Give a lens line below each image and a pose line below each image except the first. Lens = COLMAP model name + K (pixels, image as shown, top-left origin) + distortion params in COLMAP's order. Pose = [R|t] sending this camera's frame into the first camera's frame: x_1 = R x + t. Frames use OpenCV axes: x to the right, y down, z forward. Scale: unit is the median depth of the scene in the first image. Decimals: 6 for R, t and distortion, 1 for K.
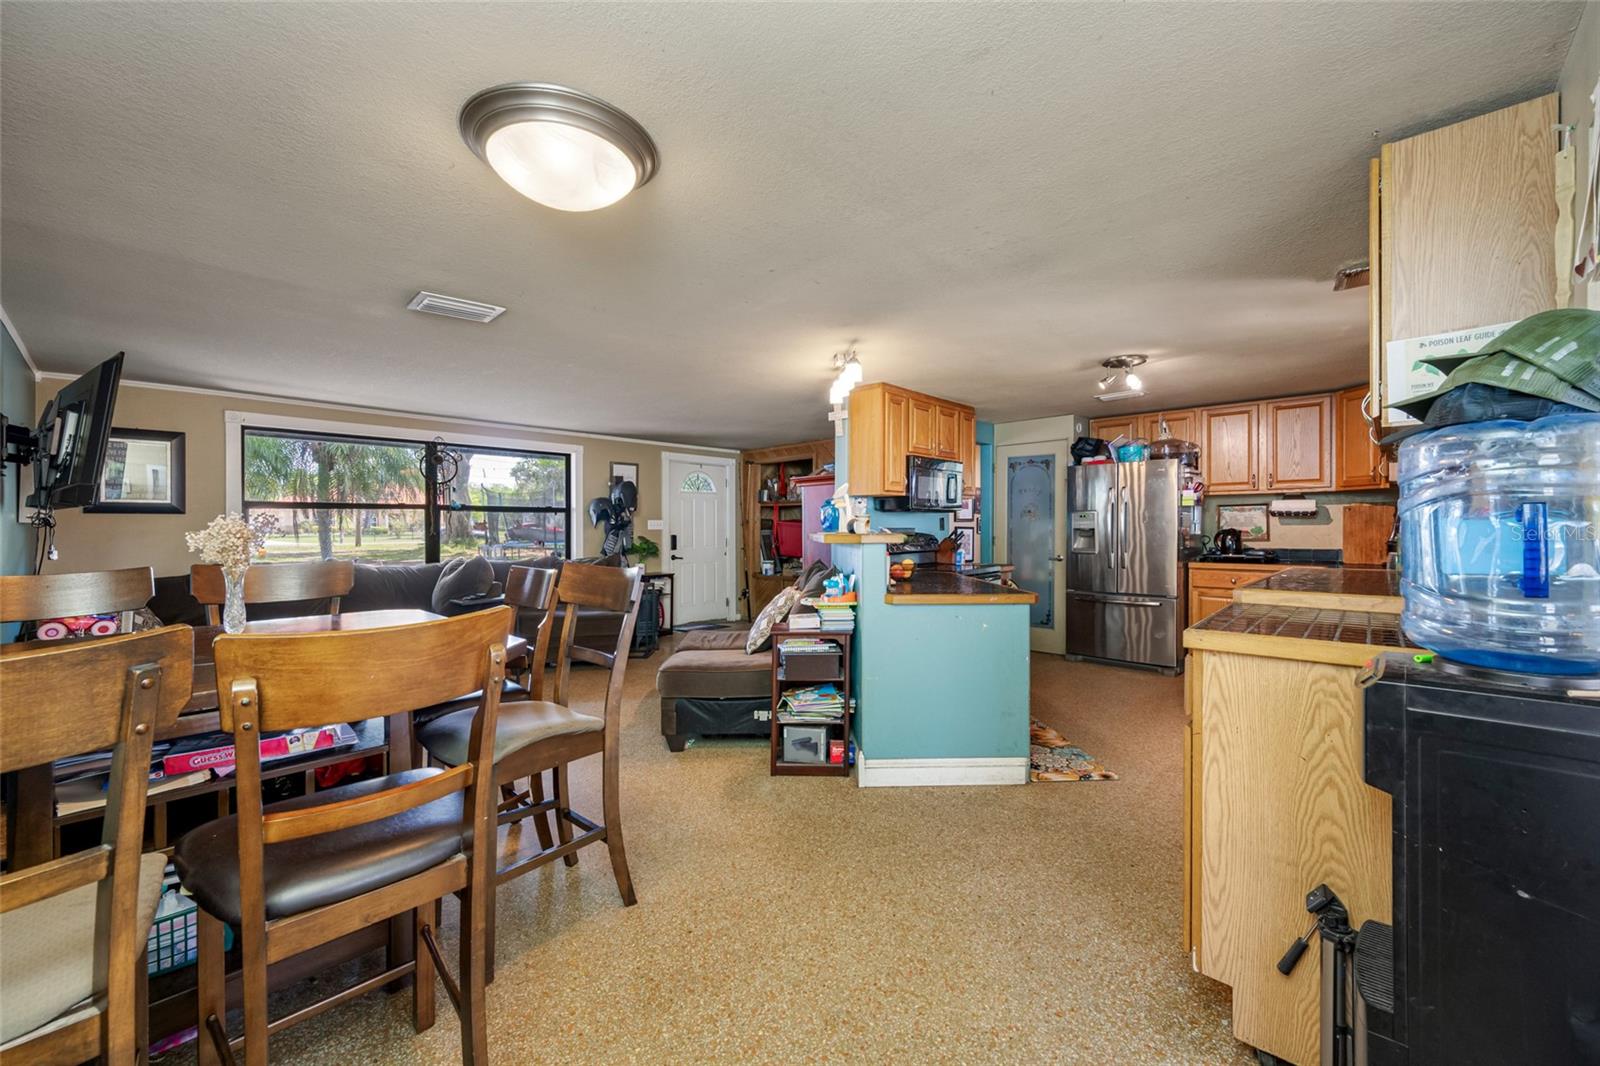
lens RADIAL K [[636.1, 0, 802.8], [0, 636.1, 532.2], [0, 0, 1]] dist [-0.001640, 0.000012]
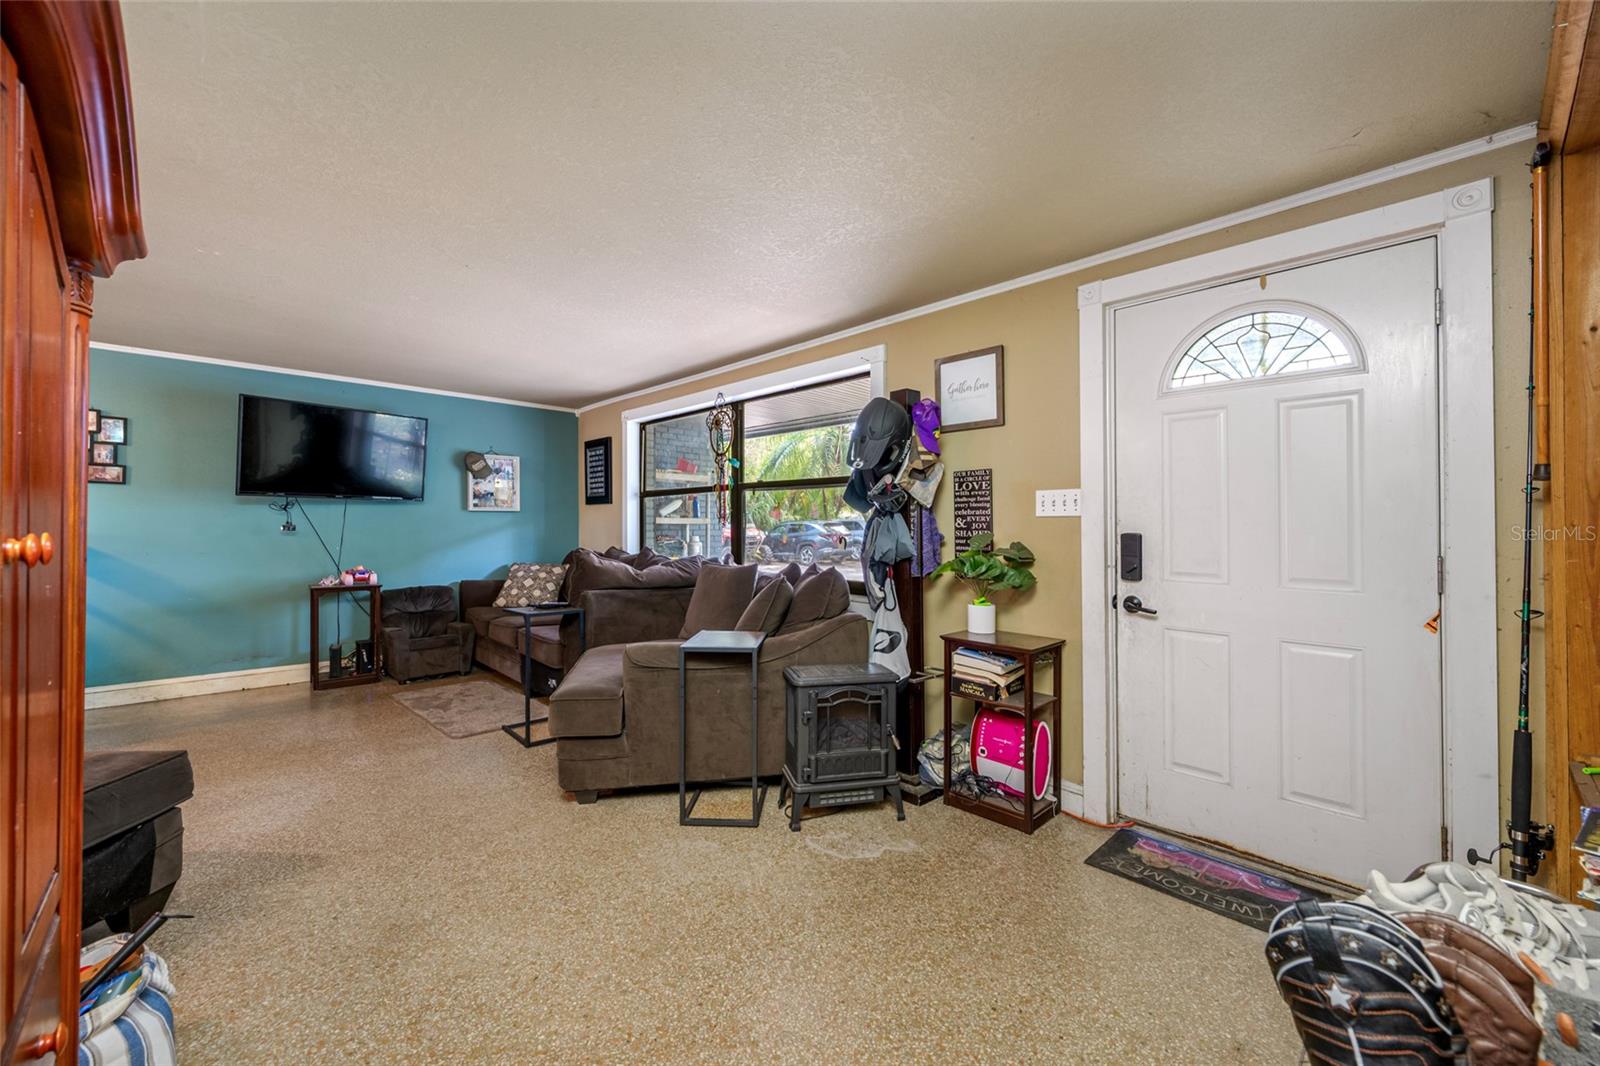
lens RADIAL K [[640.3, 0, 803.5], [0, 640.3, 525.9], [0, 0, 1]] dist [0.000227, 0.000363]
pose [[-0.064624, 0.003113, -0.997905, 0.144756], [-0.015285, 0.999875, 0.004109, 0.001914], [0.997793, 0.015519, -0.064569, 0.979241]]
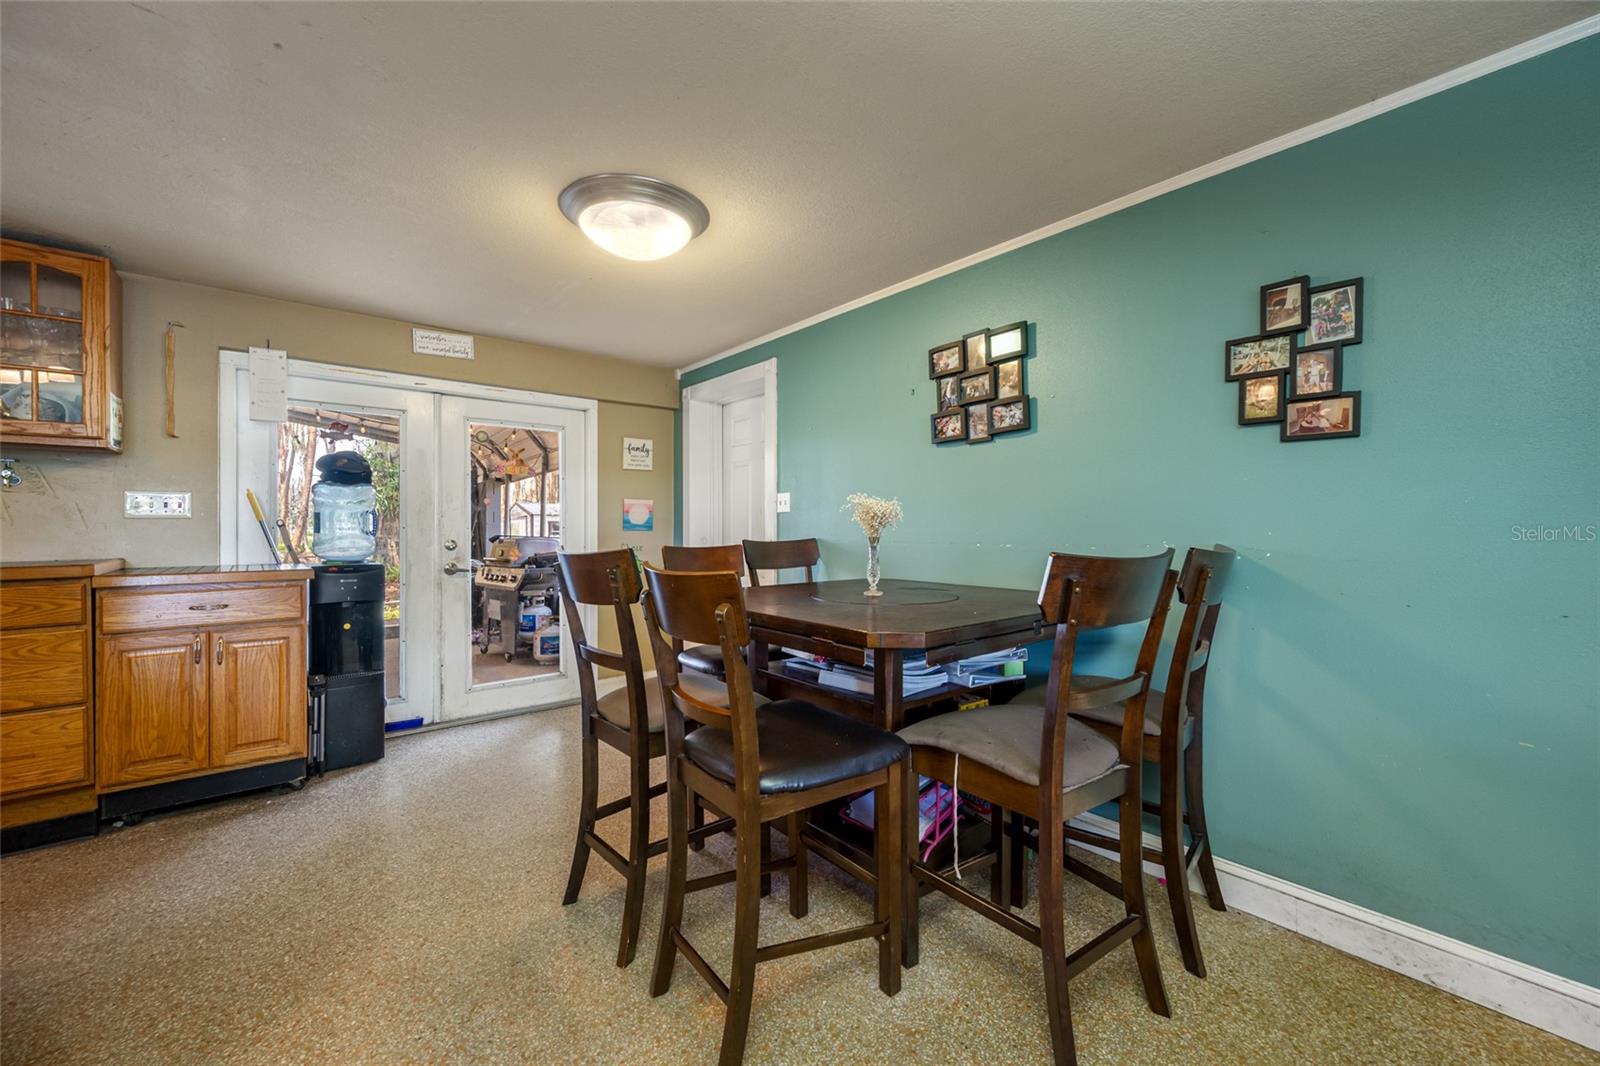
lens RADIAL K [[636.1, 0, 802.8], [0, 636.1, 532.2], [0, 0, 1]] dist [-0.001640, 0.000012]
pose [[-0.992967, 0.006135, 0.118233, -0.223598], [0.008038, 0.999846, 0.015632, 0.007566], [-0.118119, 0.016472, -0.992863, 0.582936]]
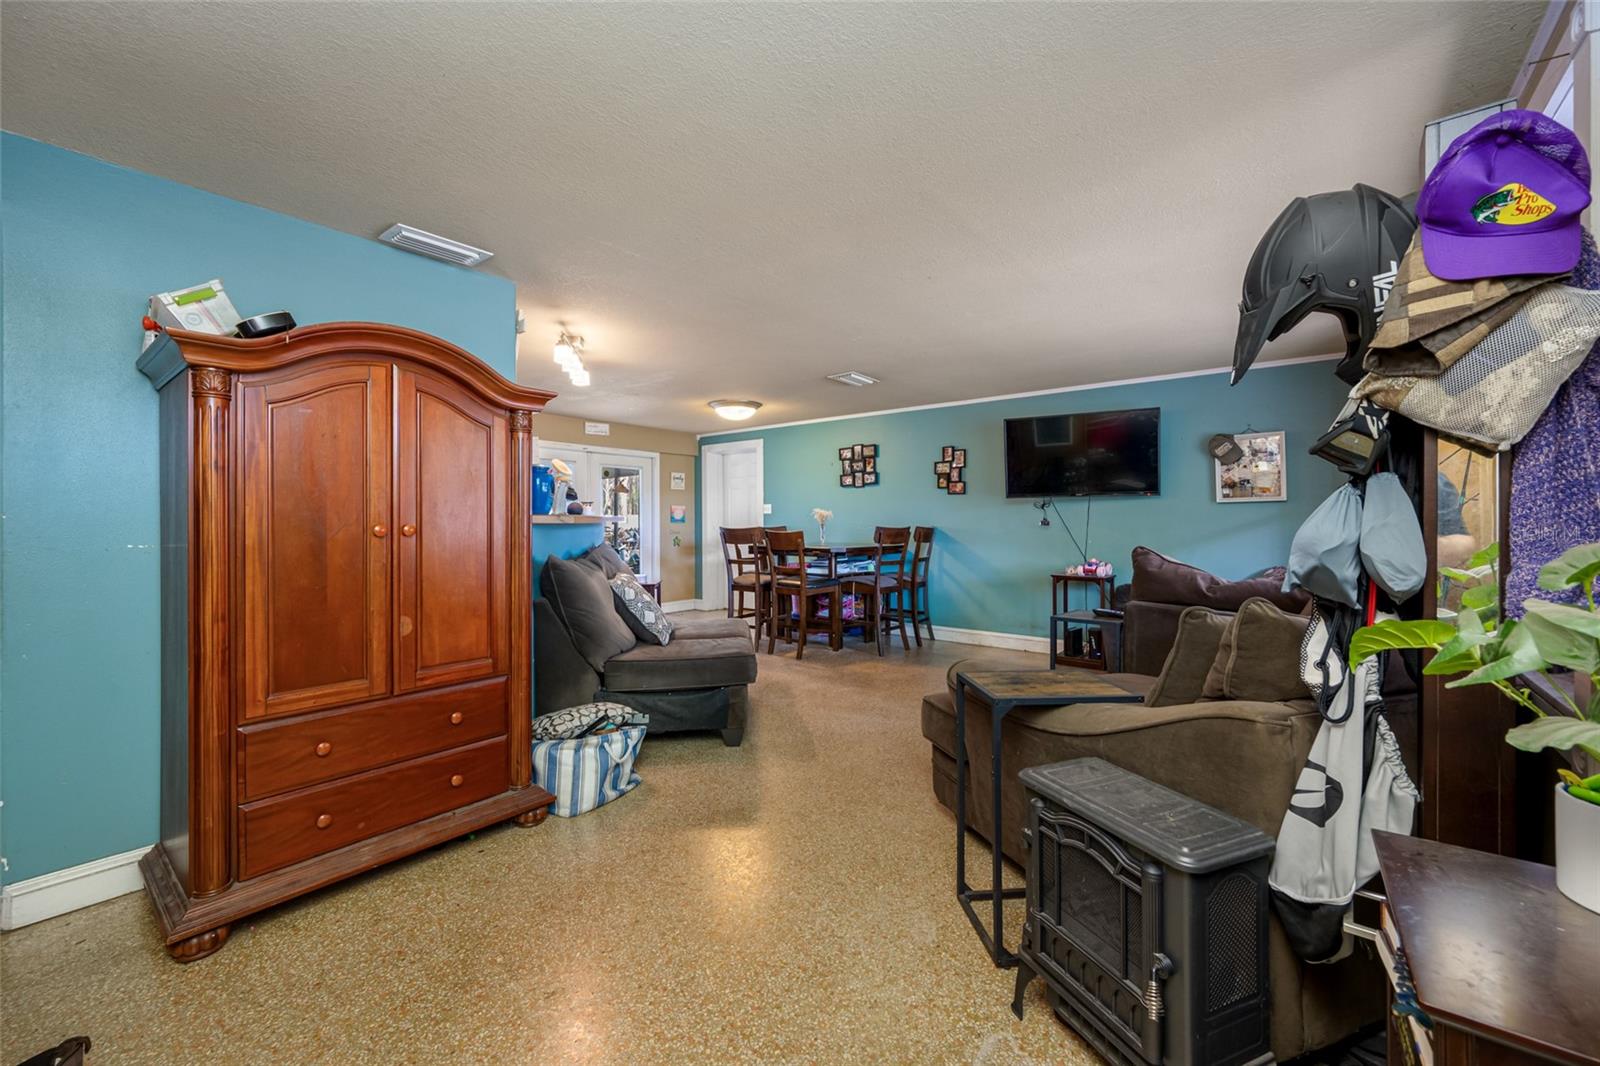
lens RADIAL K [[630.7, 0, 800.2], [0, 630.7, 524.8], [0, 0, 1]] dist [-0.002428, 0.000074]
pose [[-0.997625, 0.008833, -0.068313, -0.125653], [0.007895, 0.999871, 0.013992, 0.003619], [0.068427, 0.013419, -0.997566, 1.161167]]
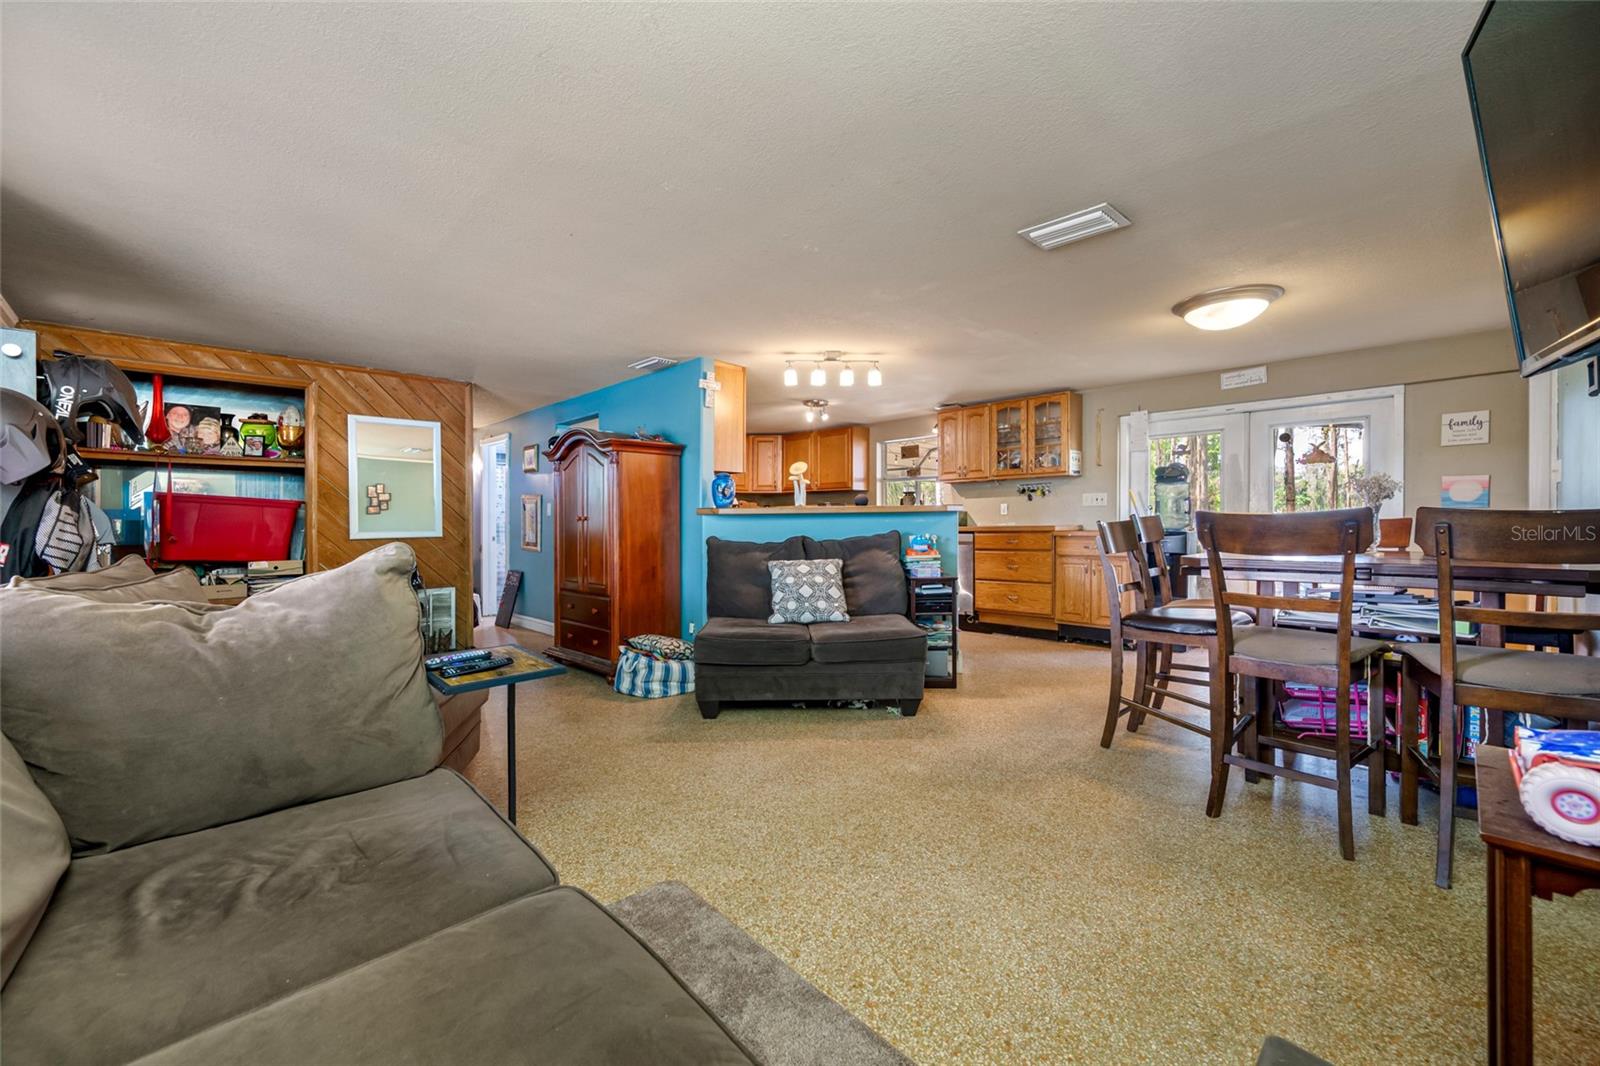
lens RADIAL K [[630.7, 0, 800.2], [0, 630.7, 524.8], [0, 0, 1]] dist [-0.002428, 0.000074]
pose [[0.025002, 0.001422, 0.999686, -0.620753], [0.018015, 0.999836, -0.001873, 0.021146], [-0.999525, 0.018056, 0.024972, 0.594625]]
